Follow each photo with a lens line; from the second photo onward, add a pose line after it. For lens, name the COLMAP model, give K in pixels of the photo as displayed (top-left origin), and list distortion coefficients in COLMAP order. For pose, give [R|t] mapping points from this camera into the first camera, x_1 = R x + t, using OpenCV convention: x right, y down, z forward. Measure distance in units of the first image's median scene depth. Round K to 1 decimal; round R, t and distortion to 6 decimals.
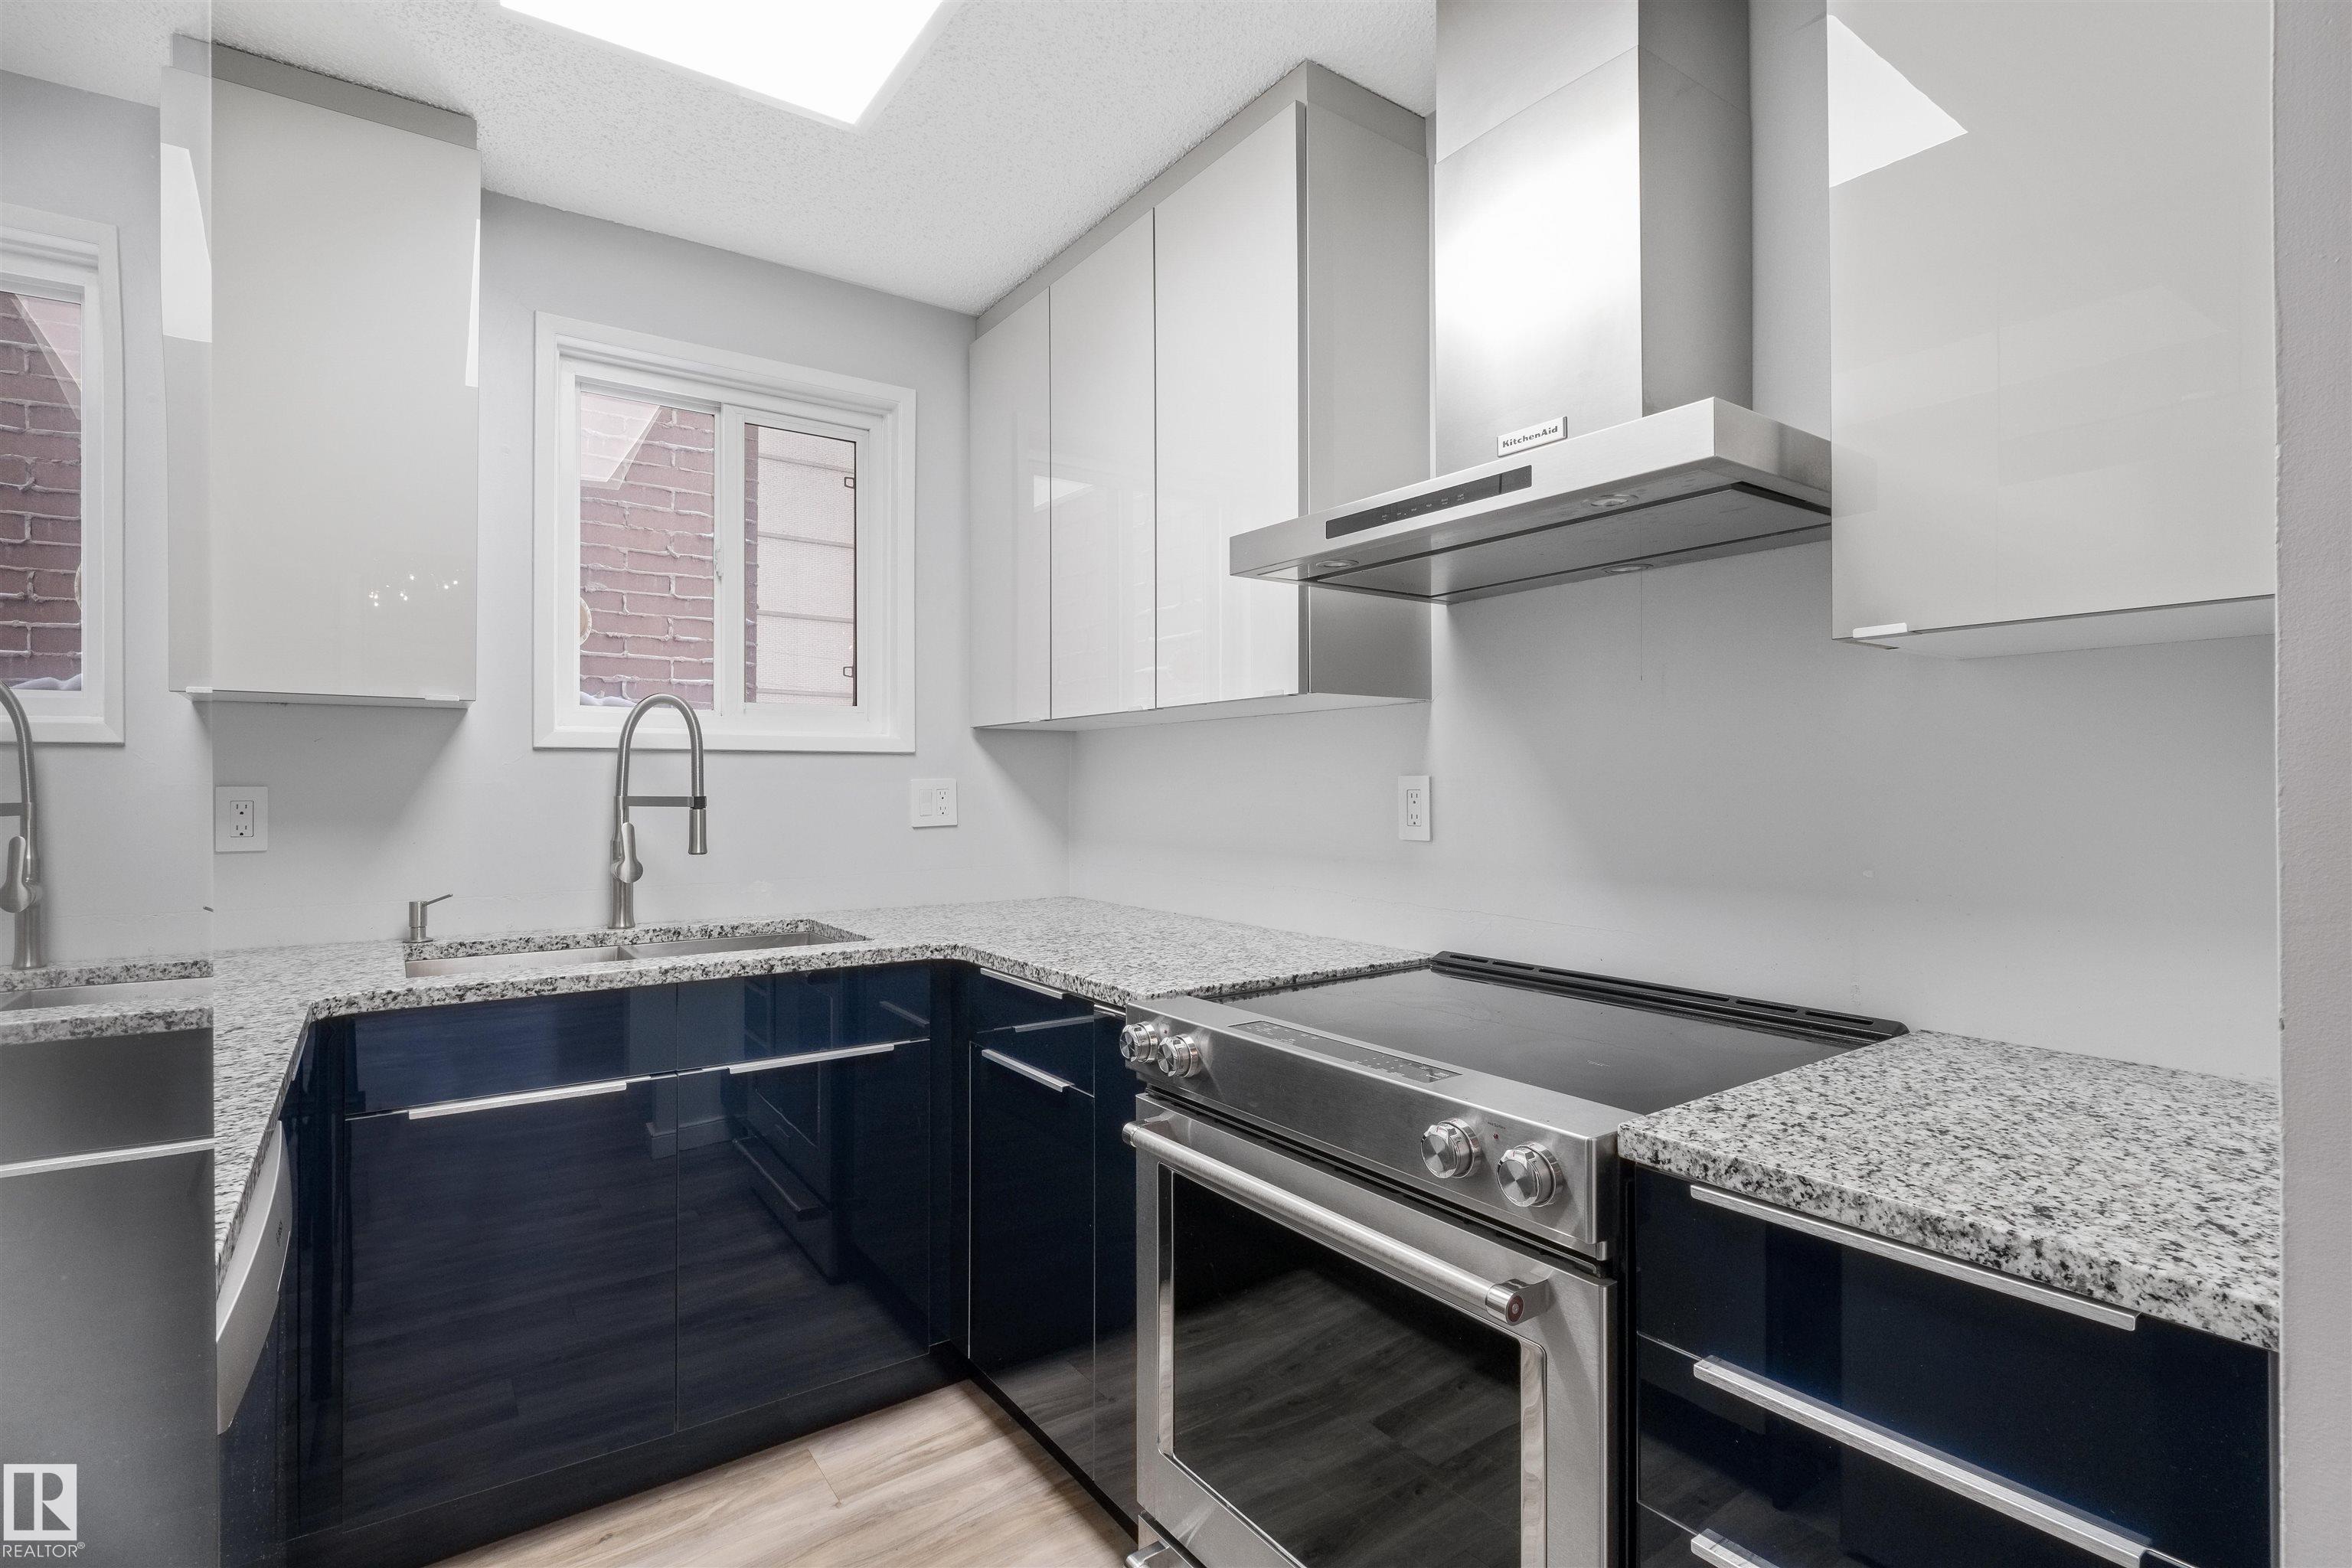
lens RADIAL K [[1128.7, 0, 1207.8], [0, 1128.7, 778.7], [0, 0, 1]] dist [-0.002221, -0.003835]
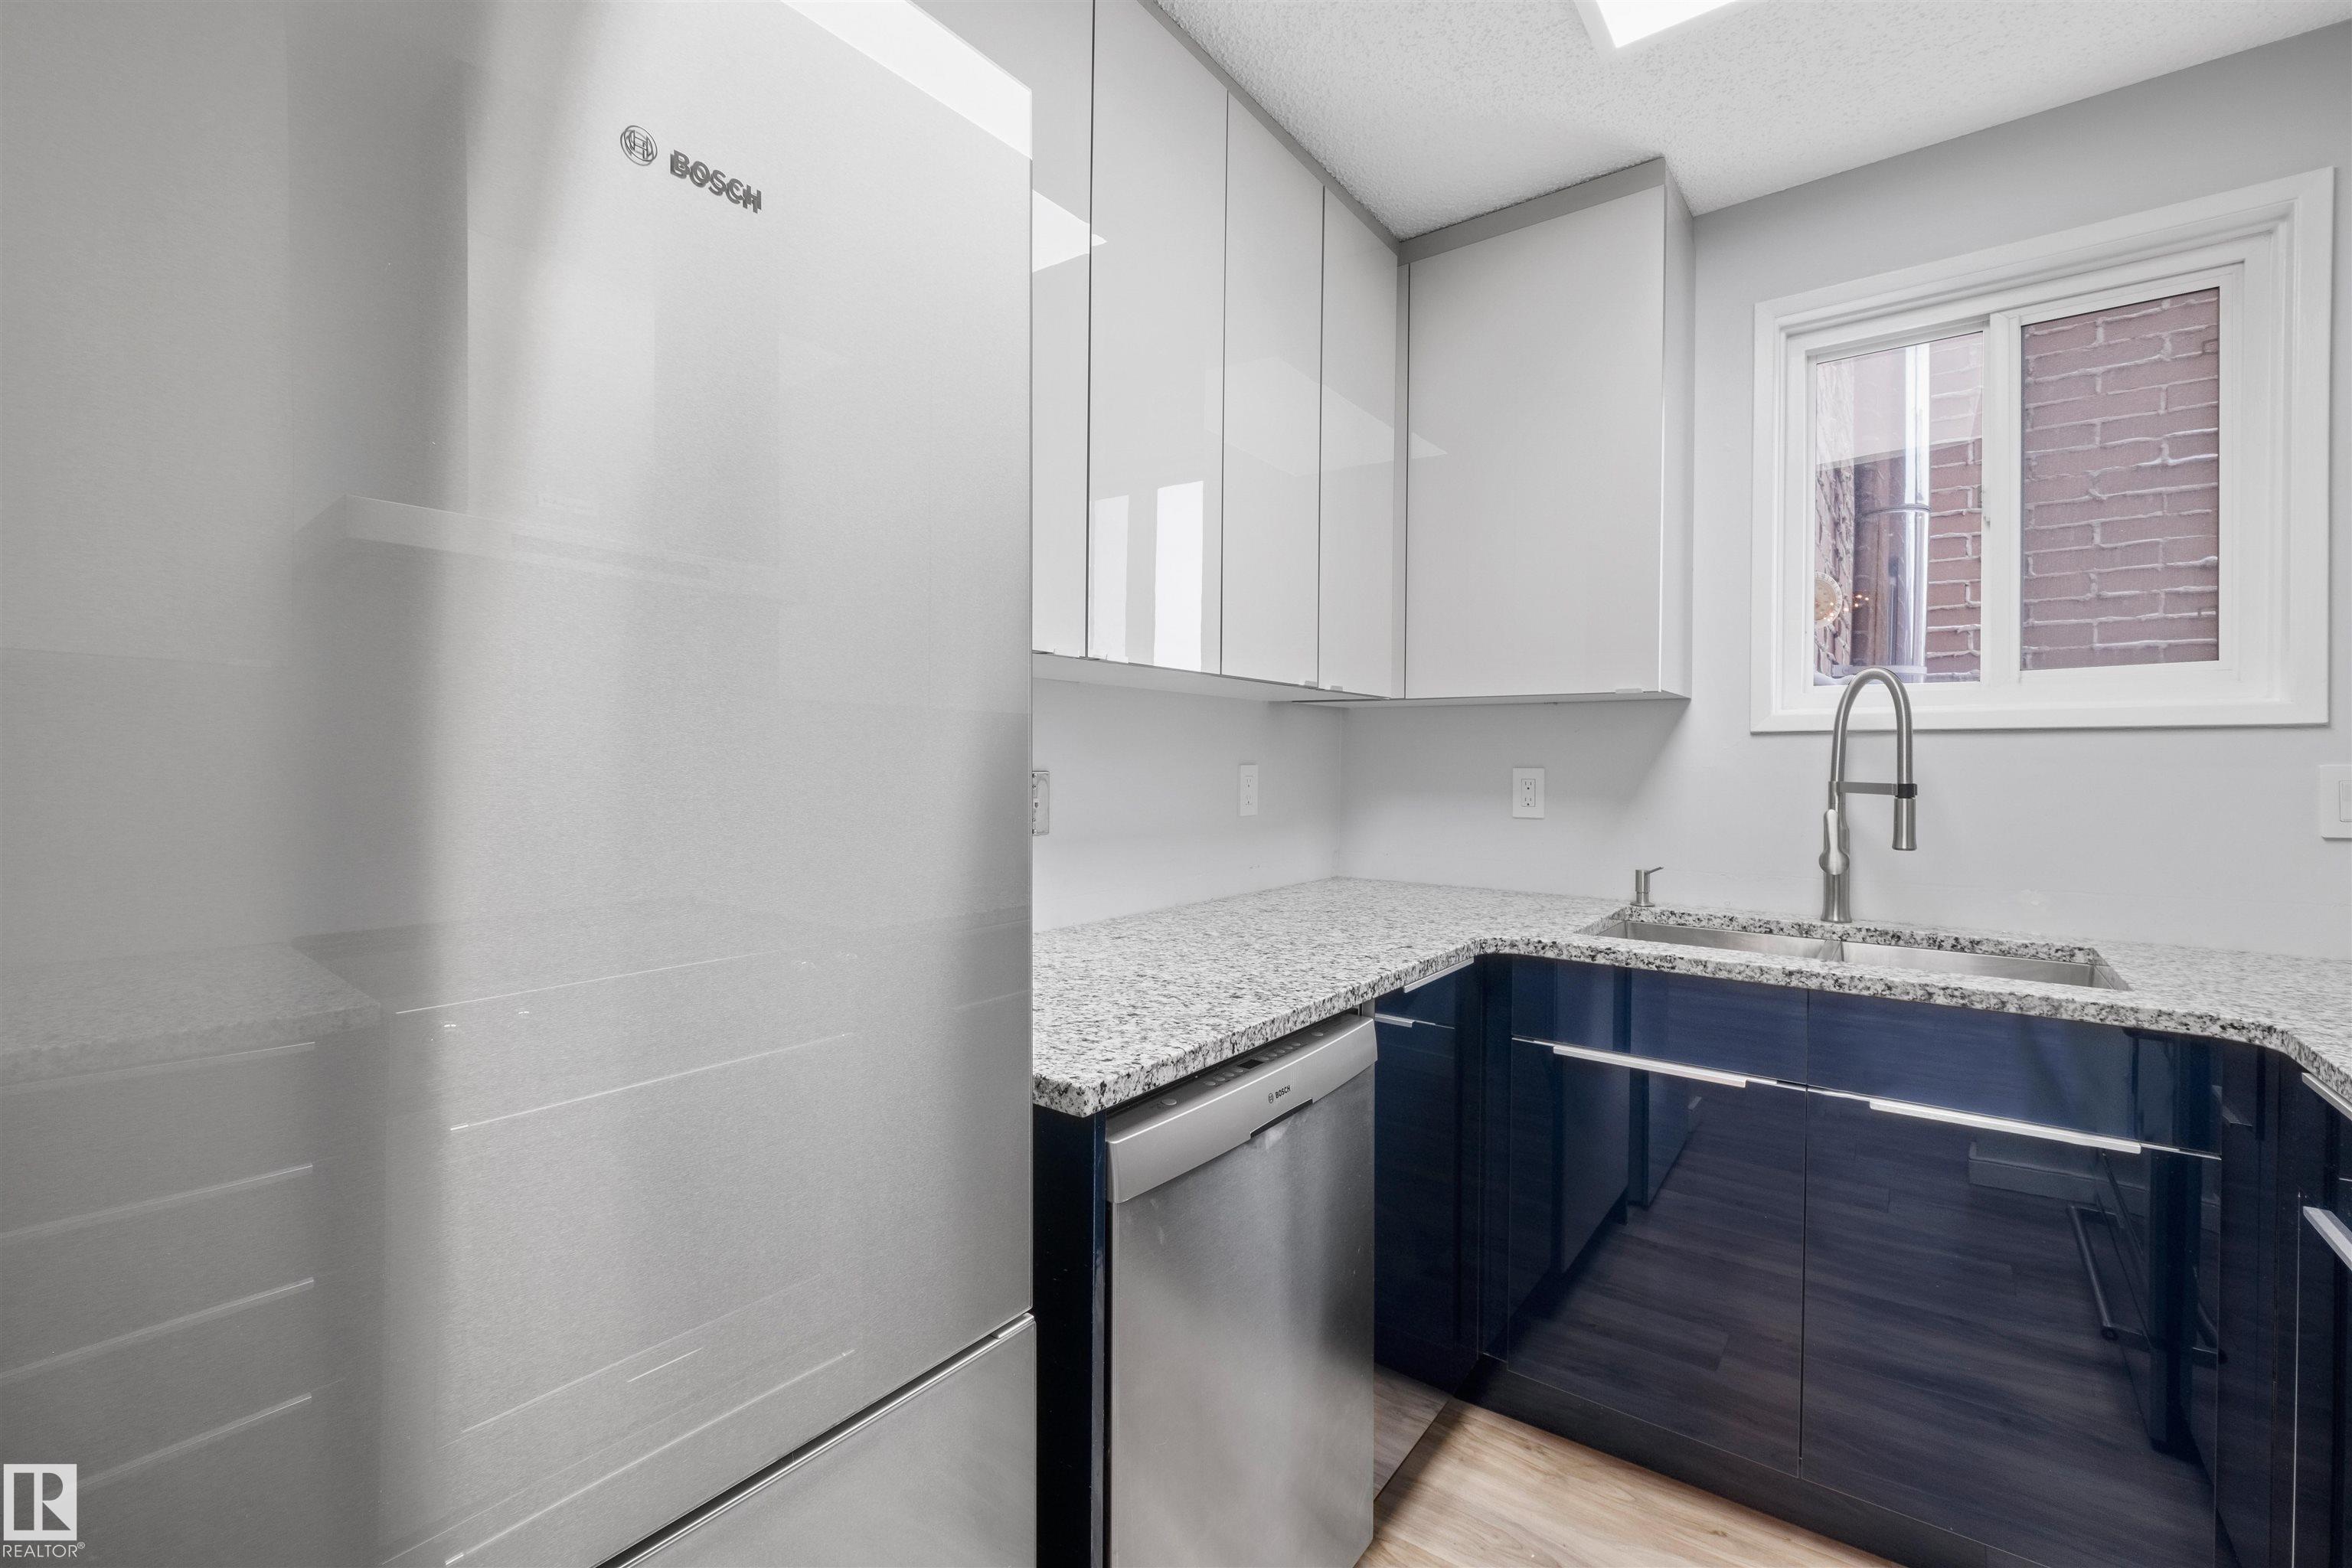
lens RADIAL K [[1020.7, 0, 1155.3], [0, 1020.7, 766.6], [0, 0, 1]] dist [-0.006829, -0.002819]
pose [[0.264753, 0.005857, -0.964299, 0.161430], [-0.000183, 0.999982, 0.006023, -0.002129], [0.964316, -0.001418, 0.264749, 0.251140]]
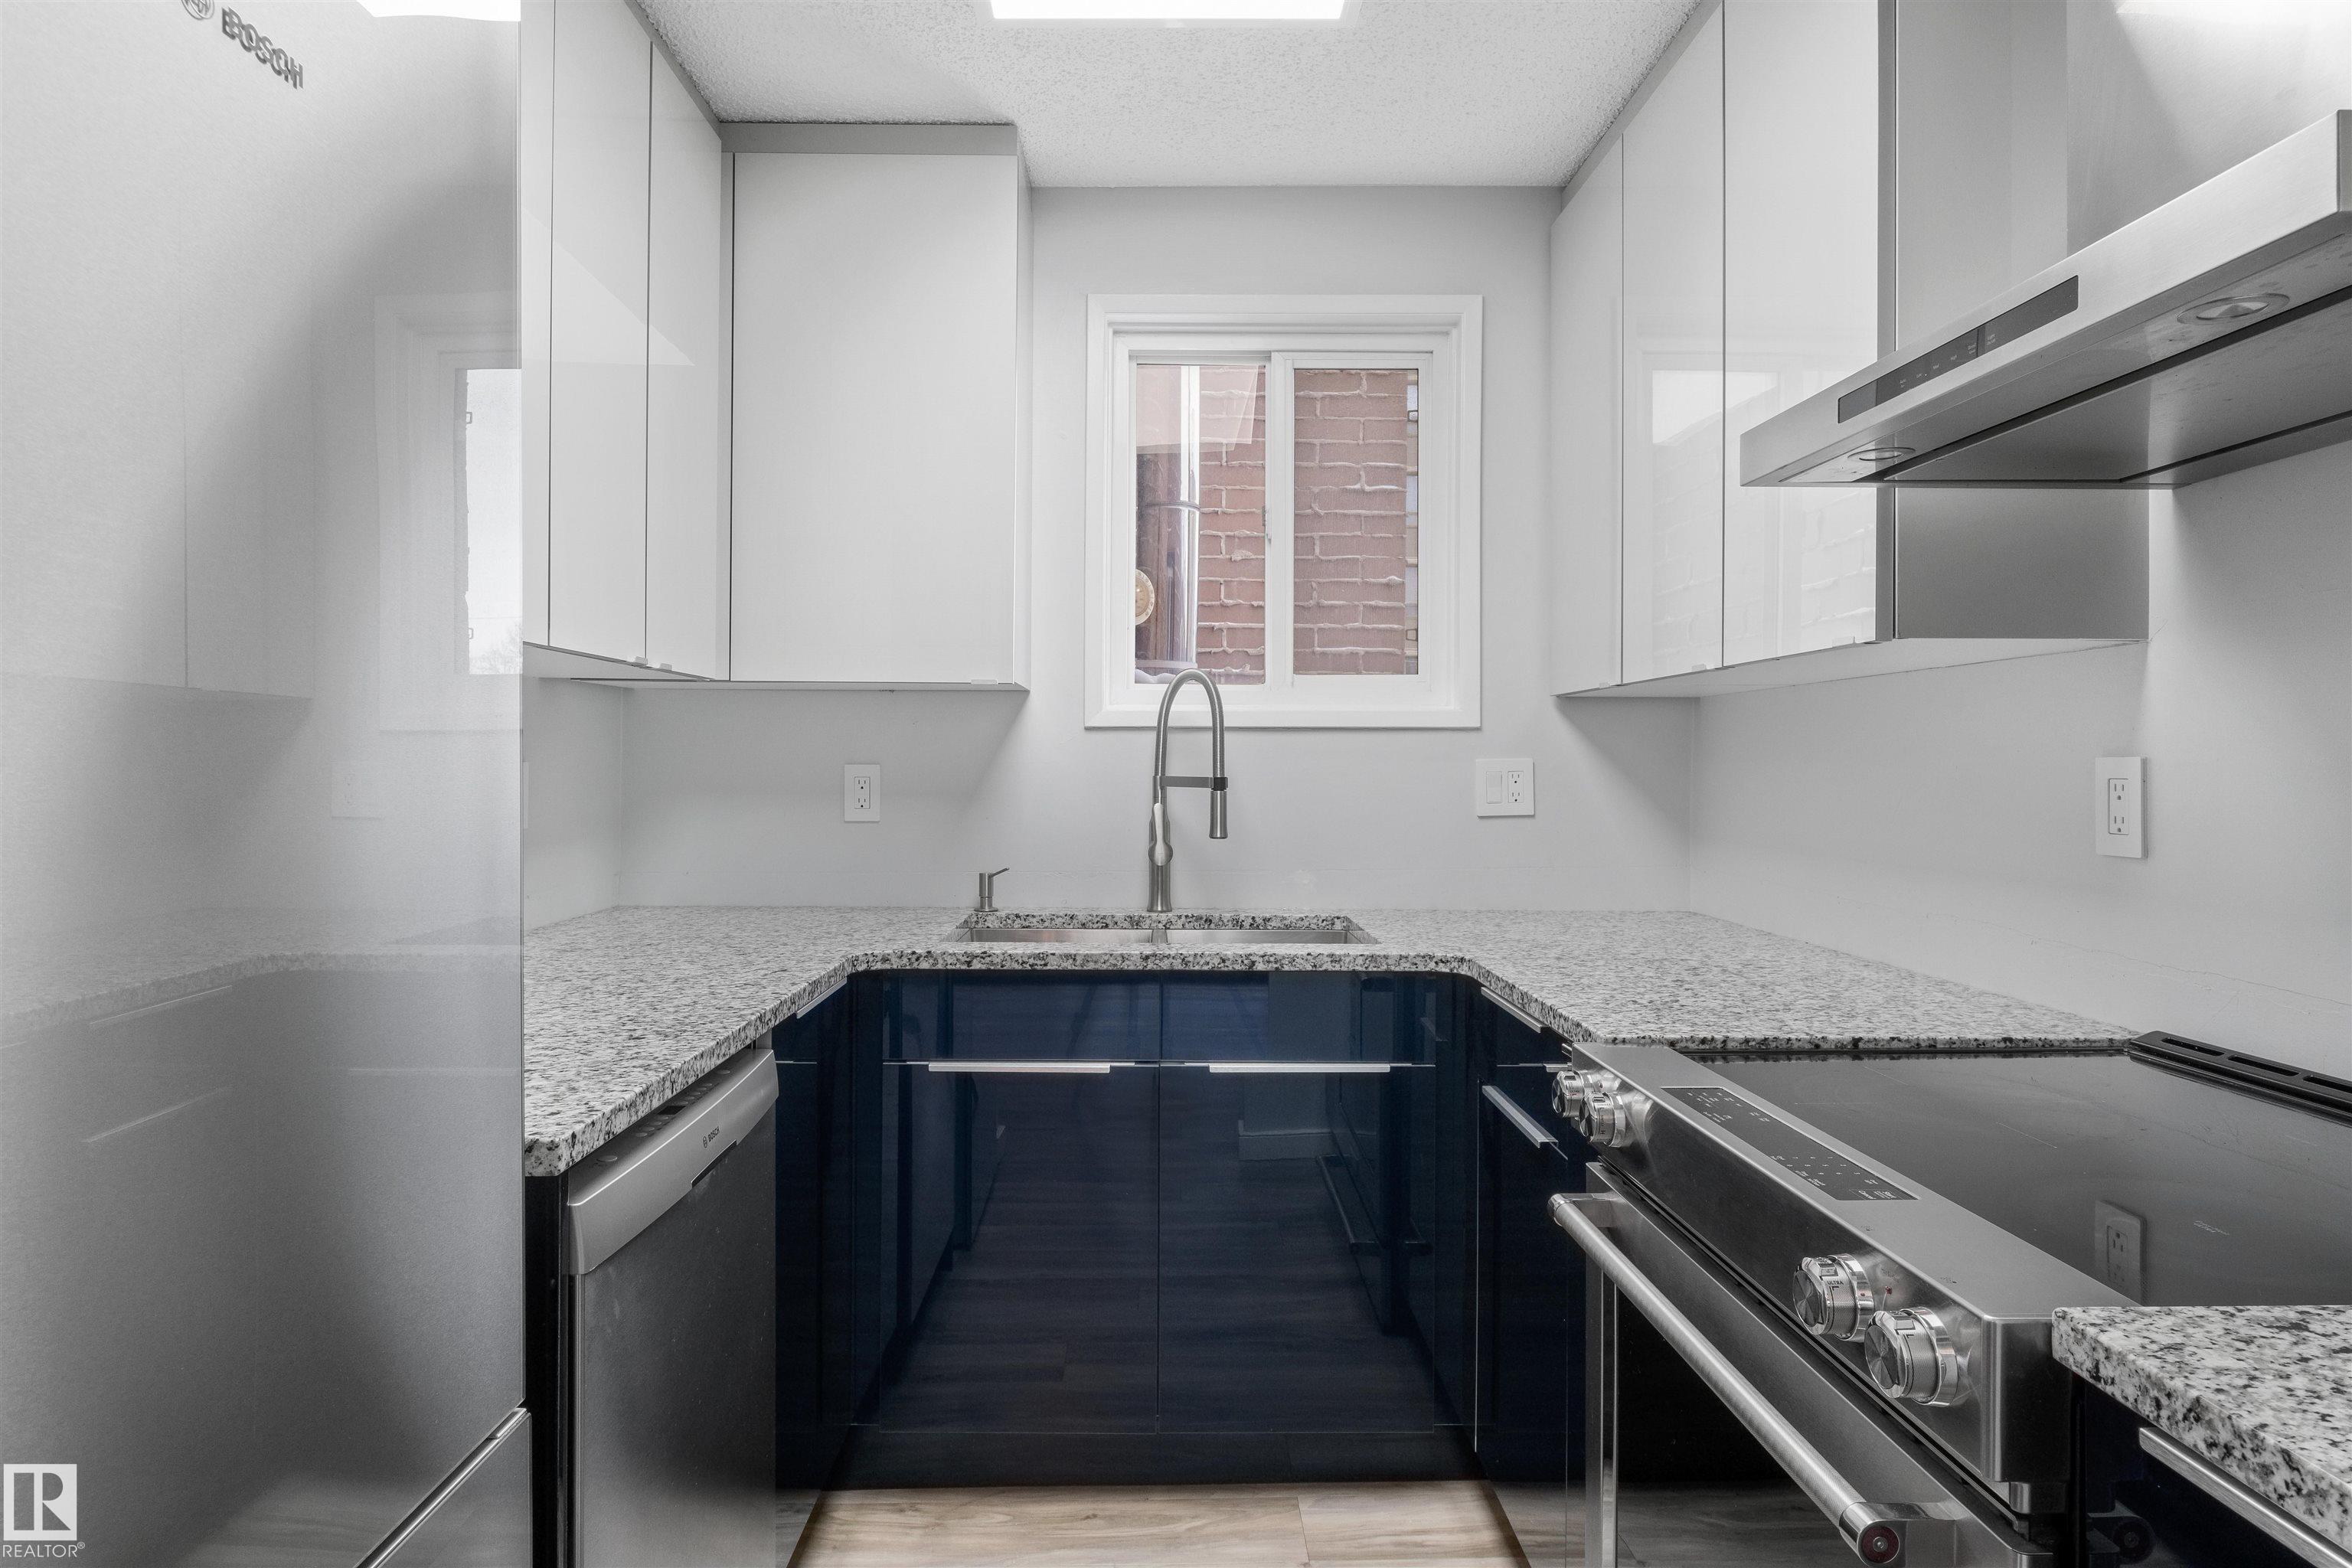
lens RADIAL K [[1391.1, 0, 1187.5], [0, 1391.1, 763.1], [0, 0, 1]] dist [-0.013124, 0.002109]
pose [[0.812663, 0.004153, -0.582720, 0.218667], [-0.001046, 0.999983, 0.005668, -0.002723], [0.582733, -0.003997, 0.812654, 0.042789]]
